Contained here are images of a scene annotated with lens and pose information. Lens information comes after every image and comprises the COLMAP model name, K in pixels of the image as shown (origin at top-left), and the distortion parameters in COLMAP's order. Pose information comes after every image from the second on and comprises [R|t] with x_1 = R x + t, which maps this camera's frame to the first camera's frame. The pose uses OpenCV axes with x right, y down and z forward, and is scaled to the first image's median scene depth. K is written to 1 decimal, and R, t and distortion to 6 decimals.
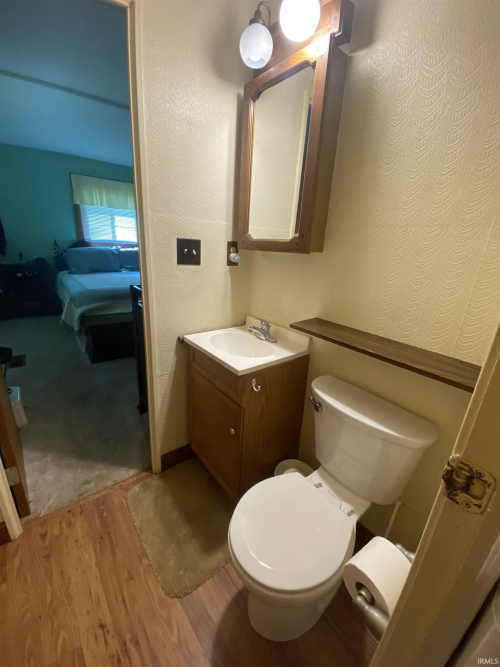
lens RADIAL K [[273.4, 0, 250.5], [0, 273.4, 334.0], [0, 0, 1]] dist [0.010006, -0.014511]
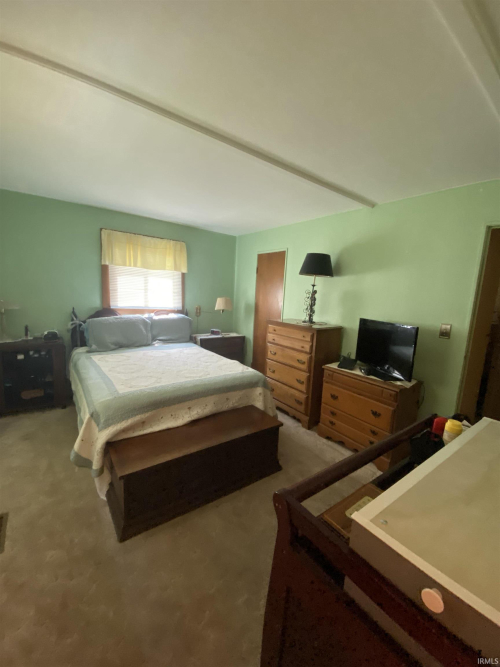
lens RADIAL K [[273.4, 0, 250.0], [0, 273.4, 334.0], [0, 0, 1]] dist [0.010006, -0.014511]
pose [[0.999839, -0.004773, -0.017291, -0.202492], [0.001736, 0.985178, -0.171527, -0.139732], [0.017853, 0.171469, 0.985028, 0.257926]]
